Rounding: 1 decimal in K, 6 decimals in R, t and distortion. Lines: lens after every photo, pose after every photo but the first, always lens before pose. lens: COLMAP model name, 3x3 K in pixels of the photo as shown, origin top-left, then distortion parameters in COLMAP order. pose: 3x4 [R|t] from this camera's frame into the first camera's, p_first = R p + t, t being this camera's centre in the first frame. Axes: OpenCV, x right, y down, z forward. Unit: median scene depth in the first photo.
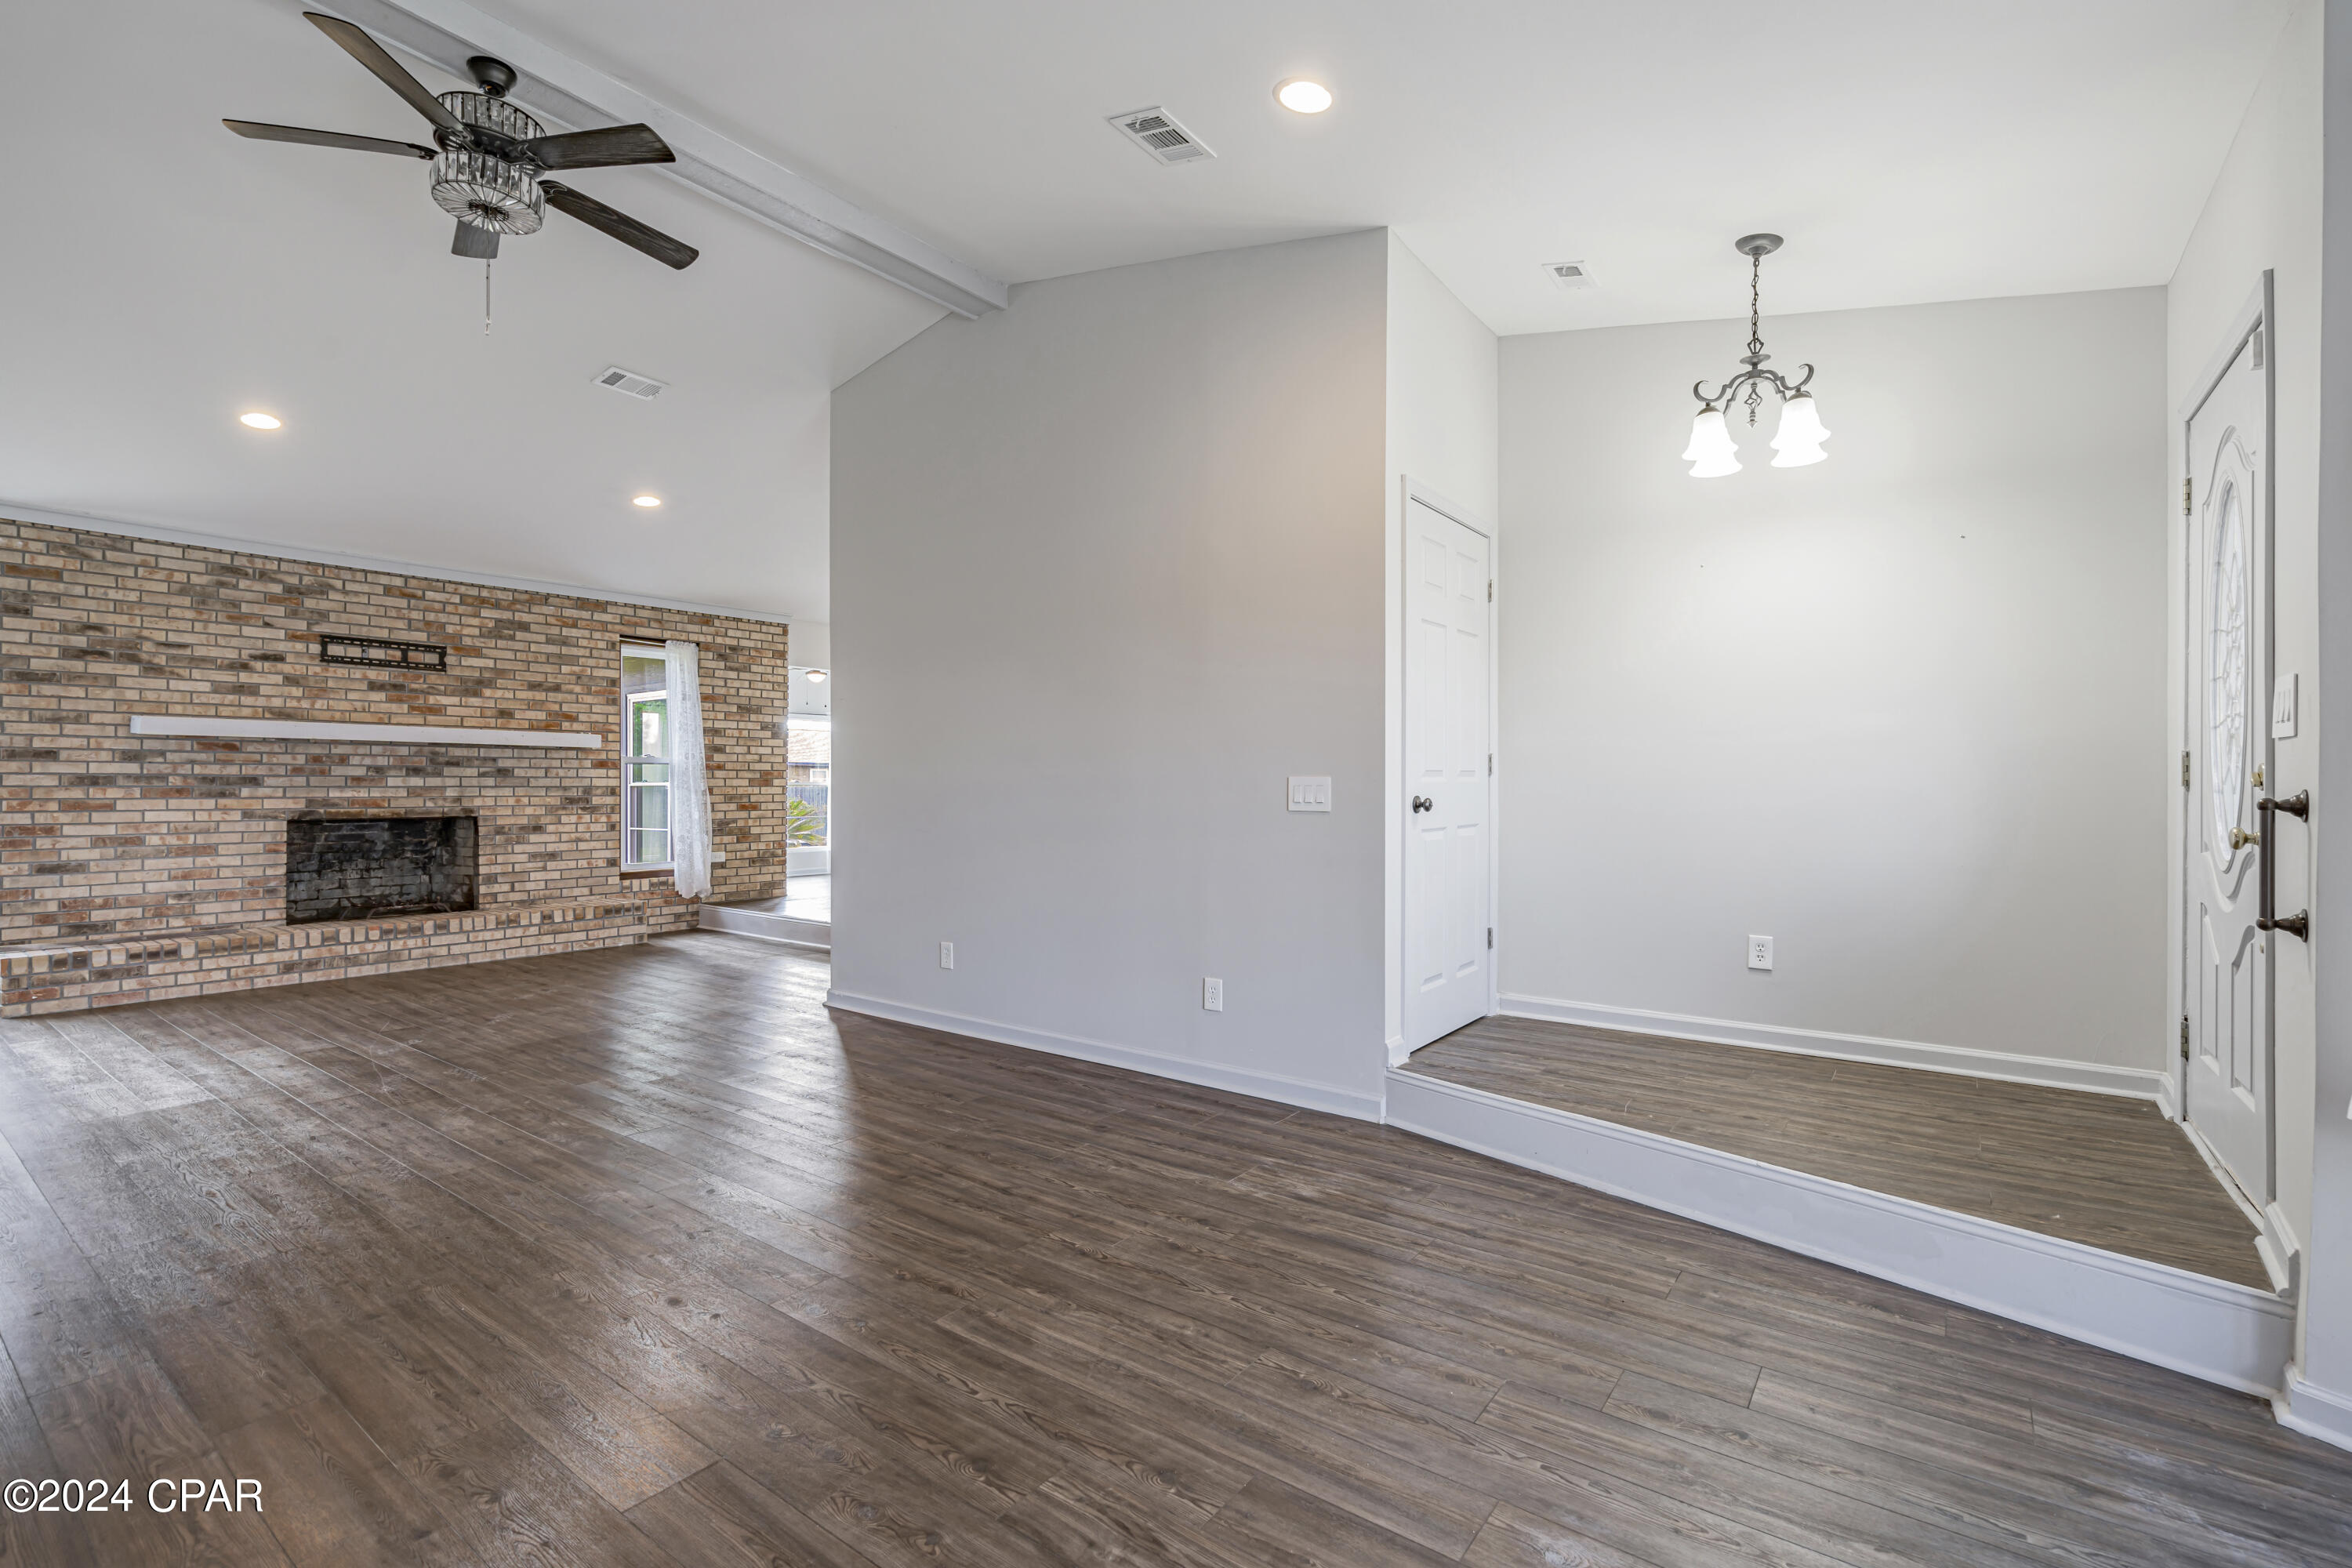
lens RADIAL K [[1066.6, 0, 1163.7], [0, 1066.6, 805.4], [0, 0, 1]] dist [-0.000595, 0.000068]
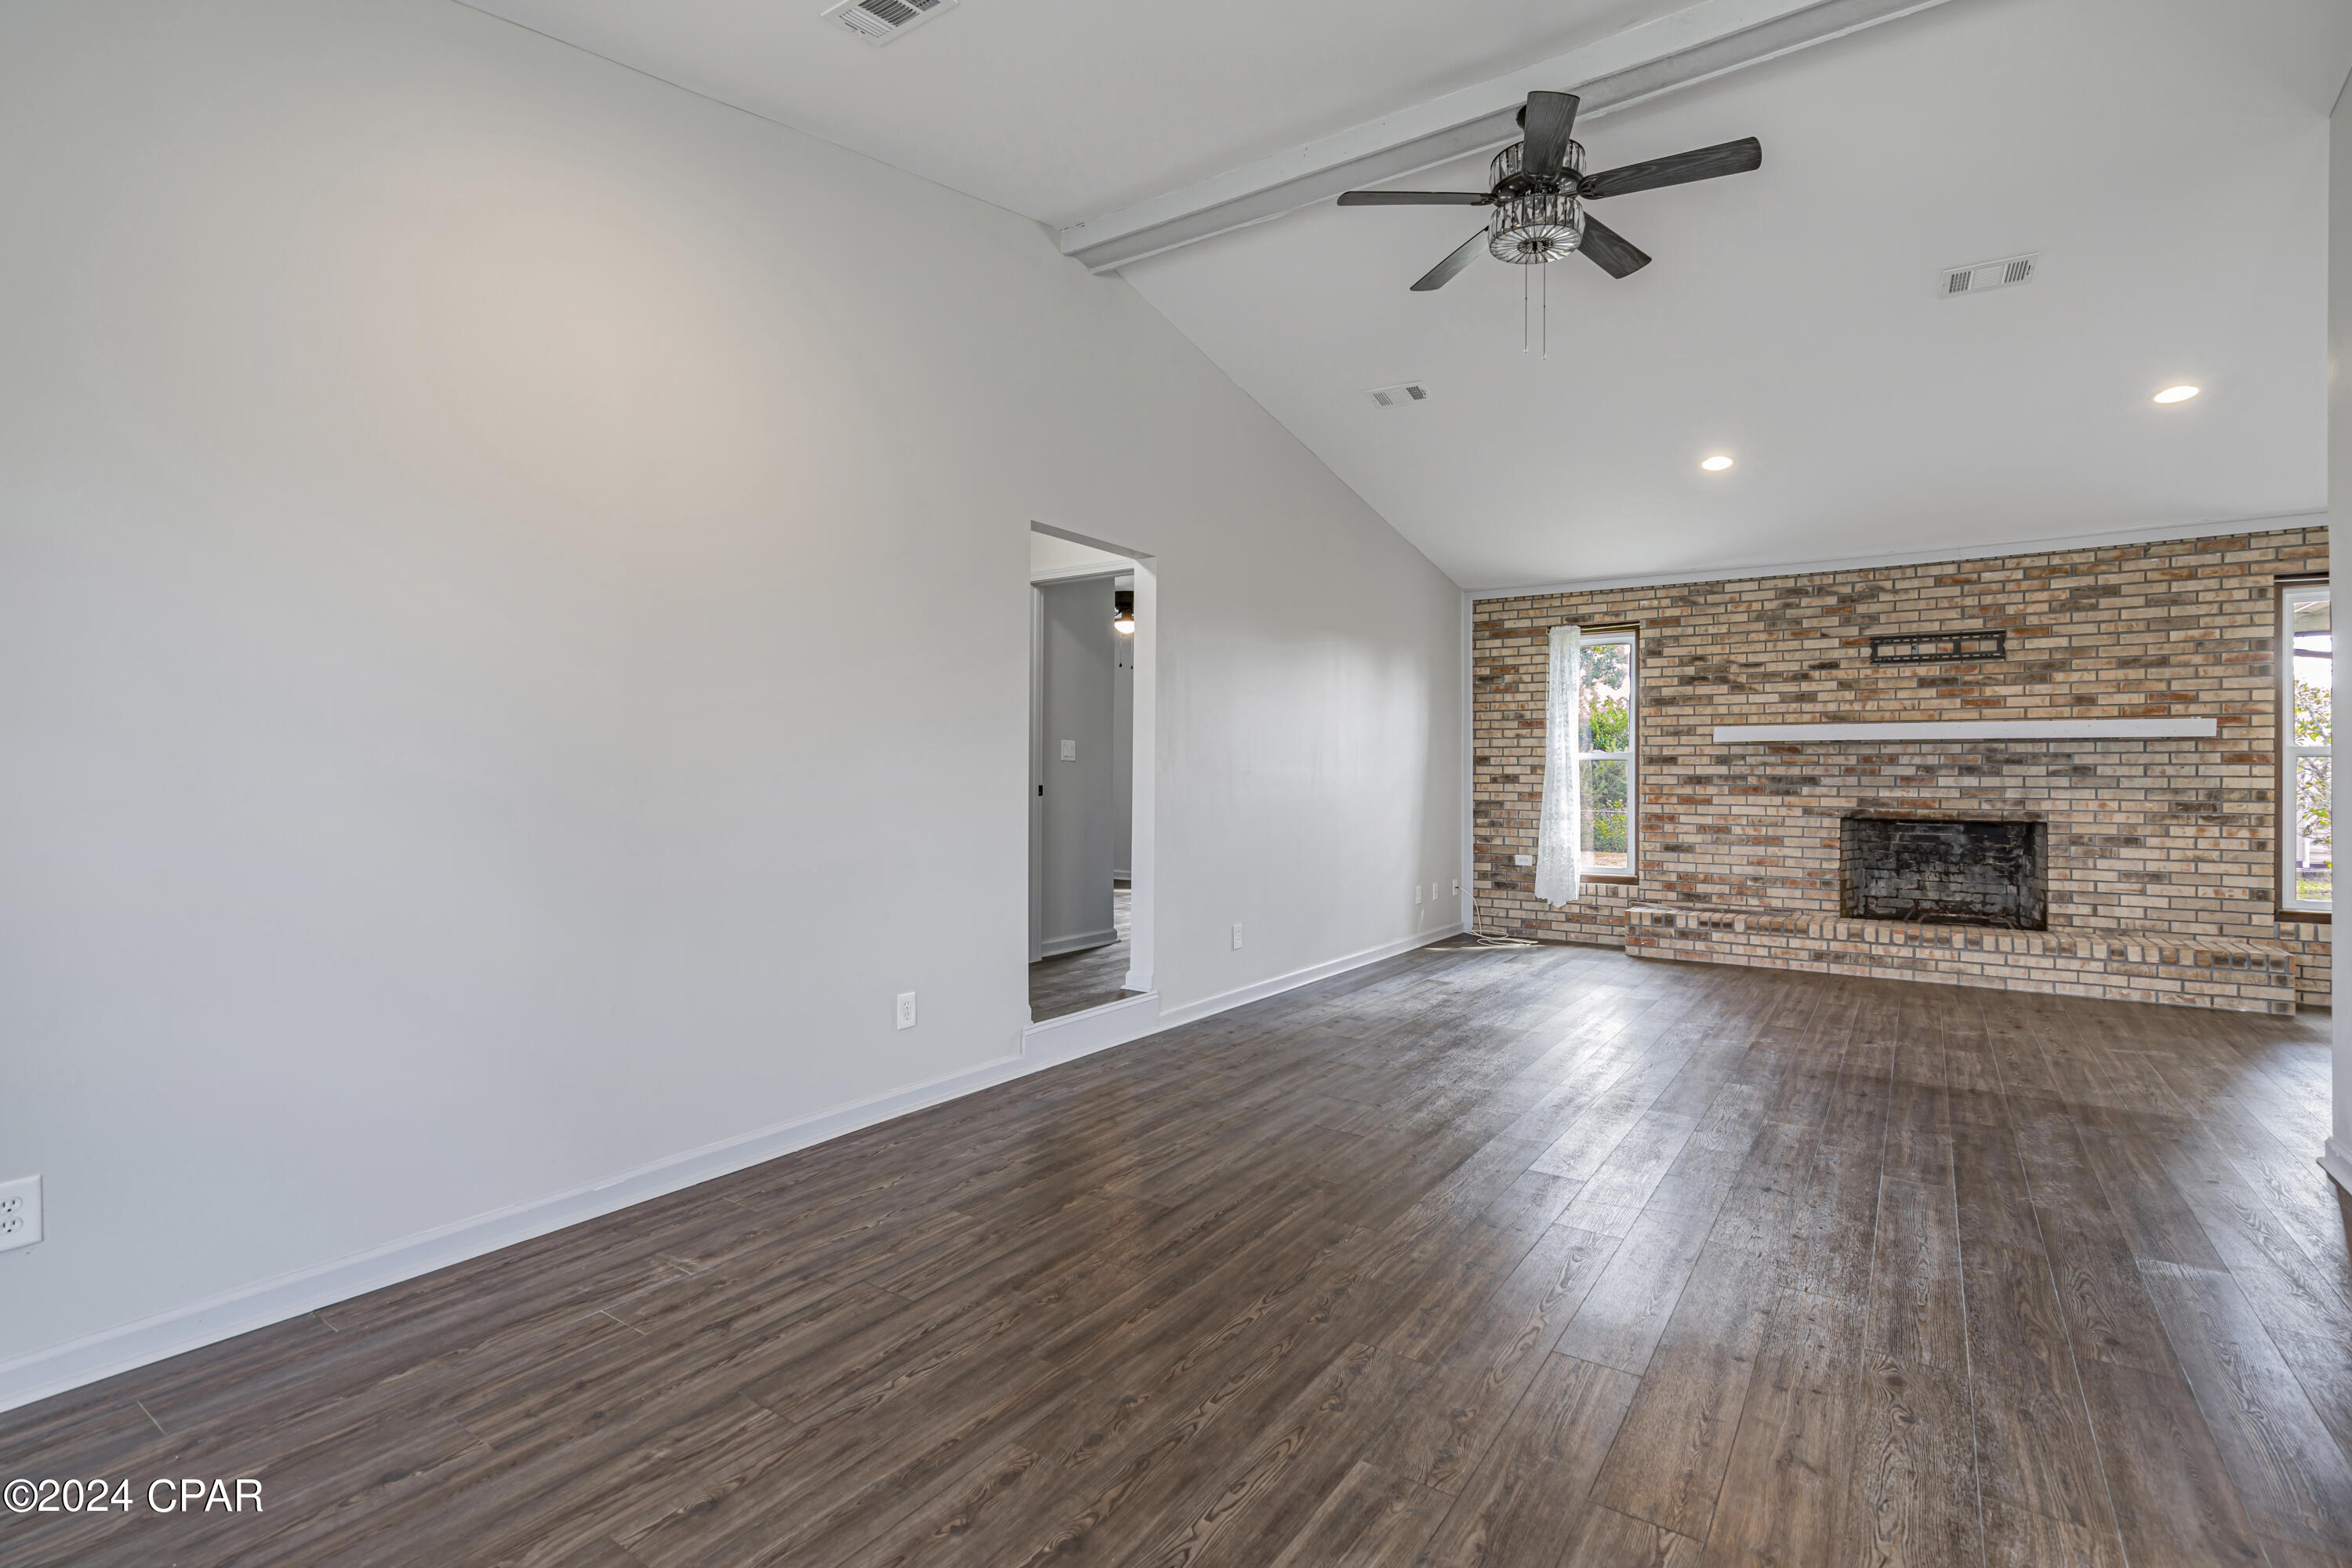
lens RADIAL K [[1072.3, 0, 1176.0], [0, 1072.3, 784.0], [0, 0, 1]] dist [-0.001937, 0.000465]
pose [[0.051377, 0.003779, -0.998672, 0.198397], [-0.024708, 0.999692, 0.002512, -0.005842], [0.998374, 0.024546, 0.051455, 0.280985]]
